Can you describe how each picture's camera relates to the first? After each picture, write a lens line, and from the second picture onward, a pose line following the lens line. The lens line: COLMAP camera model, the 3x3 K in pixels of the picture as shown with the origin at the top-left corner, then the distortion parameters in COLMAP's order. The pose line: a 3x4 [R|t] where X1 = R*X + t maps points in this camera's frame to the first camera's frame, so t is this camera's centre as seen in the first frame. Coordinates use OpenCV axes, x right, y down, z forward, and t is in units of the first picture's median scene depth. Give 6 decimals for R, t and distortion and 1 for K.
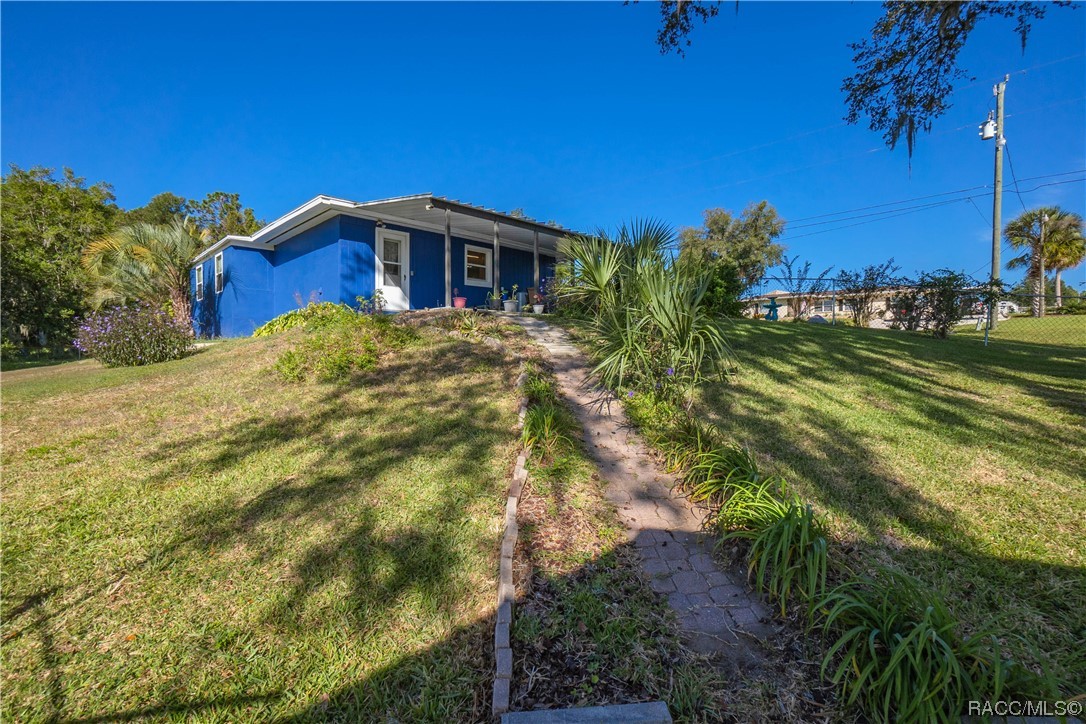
lens RADIAL K [[482.2, 0, 541.5], [0, 482.2, 366.5], [0, 0, 1]] dist [-0.070473, 0.029165]
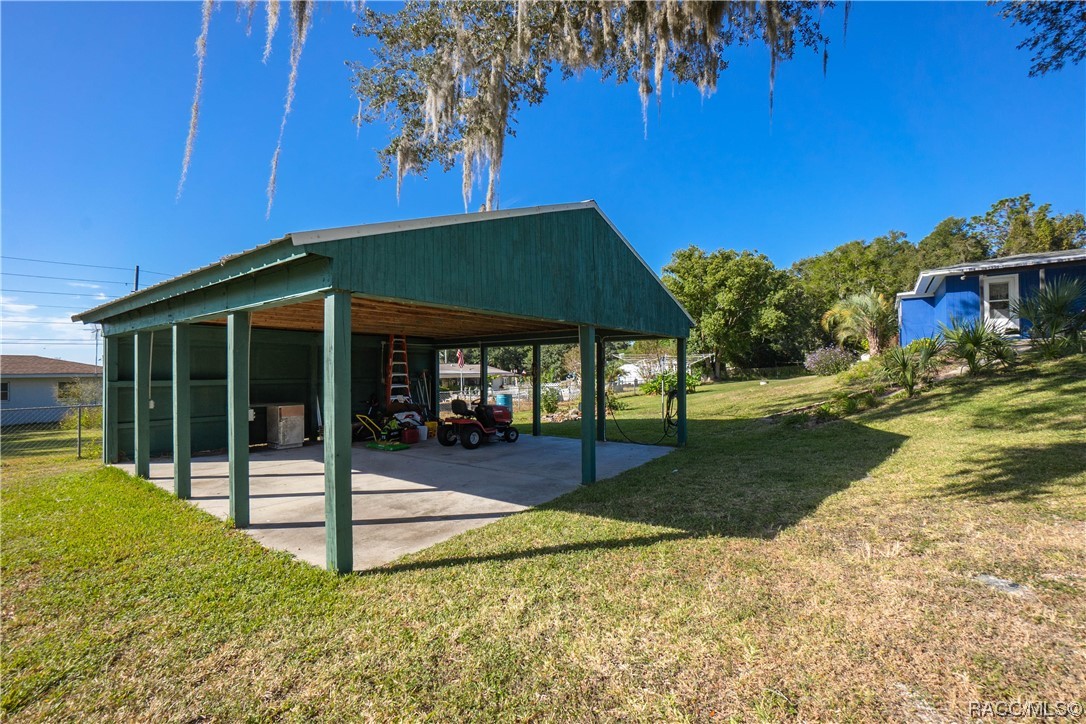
lens RADIAL K [[482.2, 0, 541.5], [0, 482.2, 366.5], [0, 0, 1]] dist [-0.070473, 0.029165]
pose [[0.126391, -0.002248, -0.991978, 0.764394], [-0.020017, 0.999788, -0.004816, -0.004396], [0.991779, 0.020465, 0.126319, -0.392199]]
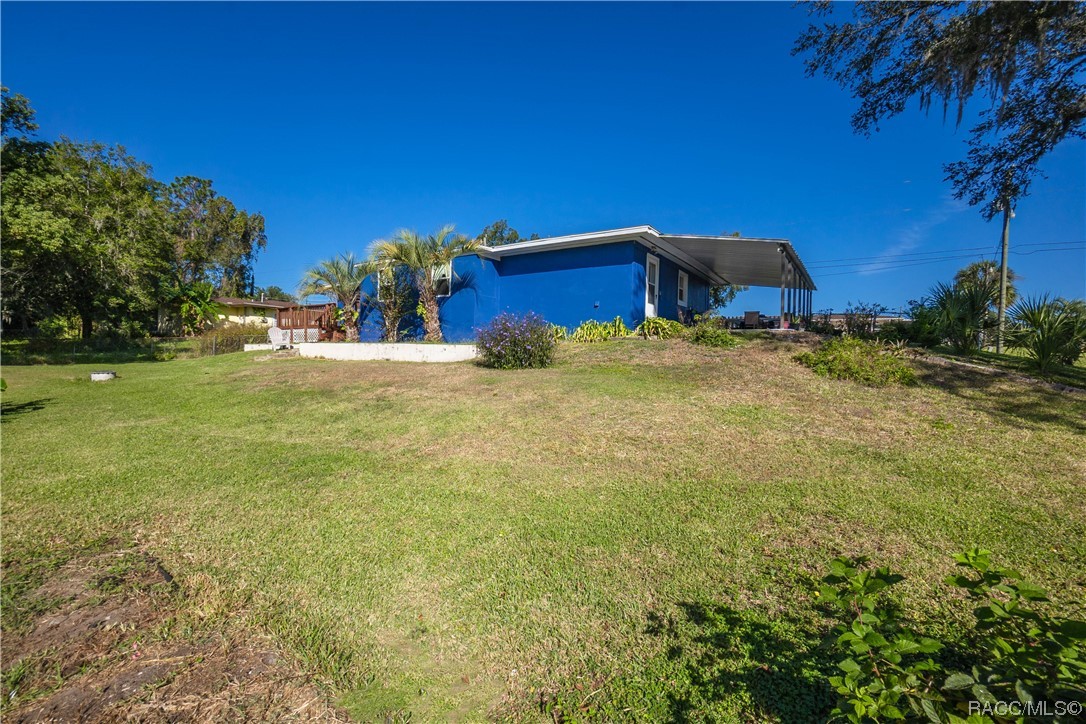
lens RADIAL K [[480.1, 0, 543.0], [0, 480.1, 362.0], [0, 0, 1]] dist [-0.059904, 0.021657]
pose [[0.985435, 0.033252, 0.166769, -0.736659], [-0.028650, 0.999141, -0.029928, 0.014972], [-0.167621, 0.024714, 0.985542, -0.090014]]
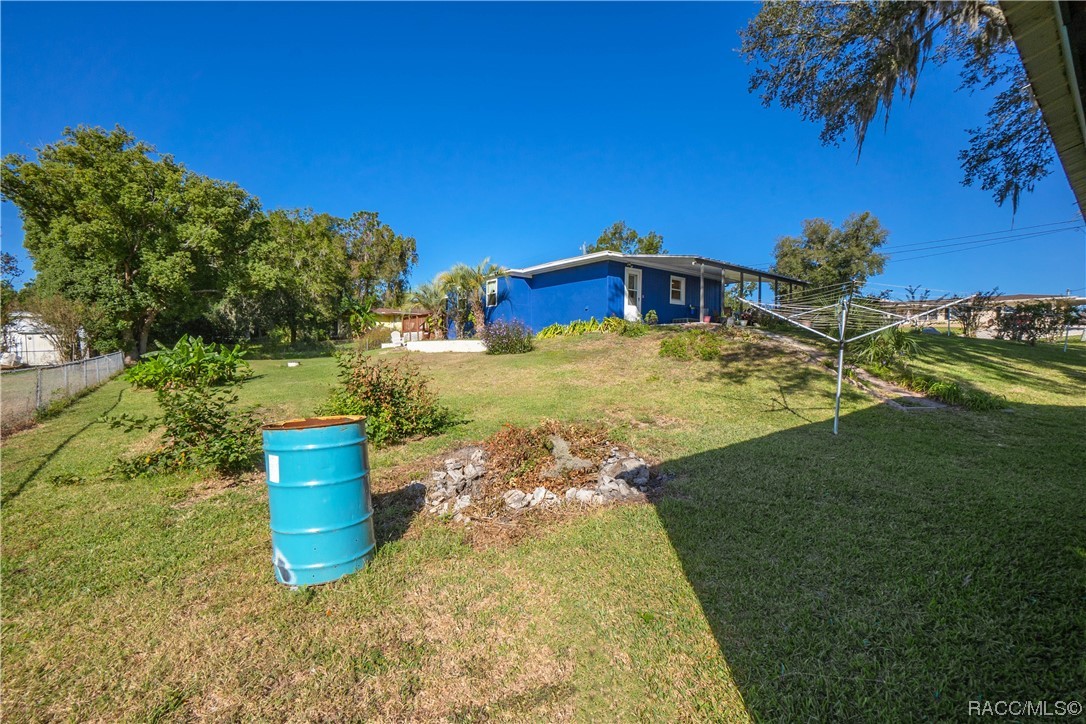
lens RADIAL K [[482.2, 0, 541.5], [0, 482.2, 366.5], [0, 0, 1]] dist [-0.070473, 0.029165]
pose [[0.989018, 0.023333, -0.145939, -0.359318], [-0.024168, 0.999700, -0.003948, 0.036711], [0.145803, 0.007432, 0.989286, -0.524383]]
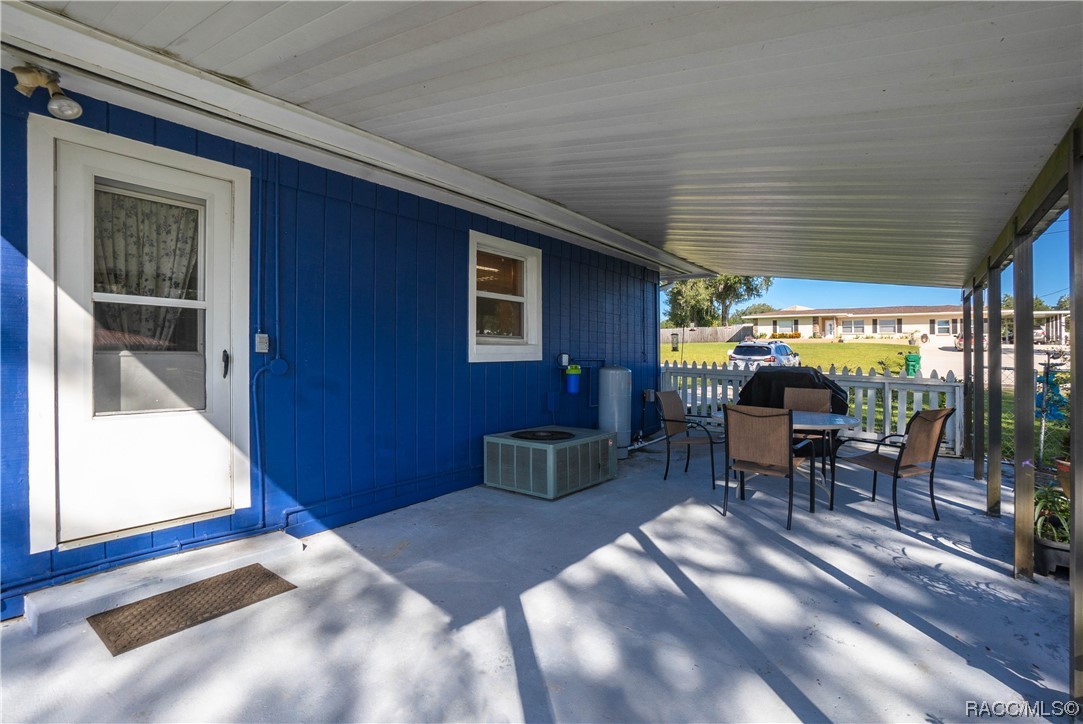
lens RADIAL K [[478.8, 0, 541.5], [0, 478.8, 362.0], [0, 0, 1]] dist [-0.059904, 0.021657]
pose [[0.996282, 0.013151, 0.085139, -0.152992], [-0.012549, 0.999892, -0.007606, -0.184918], [-0.085230, 0.006509, 0.996340, 0.756642]]
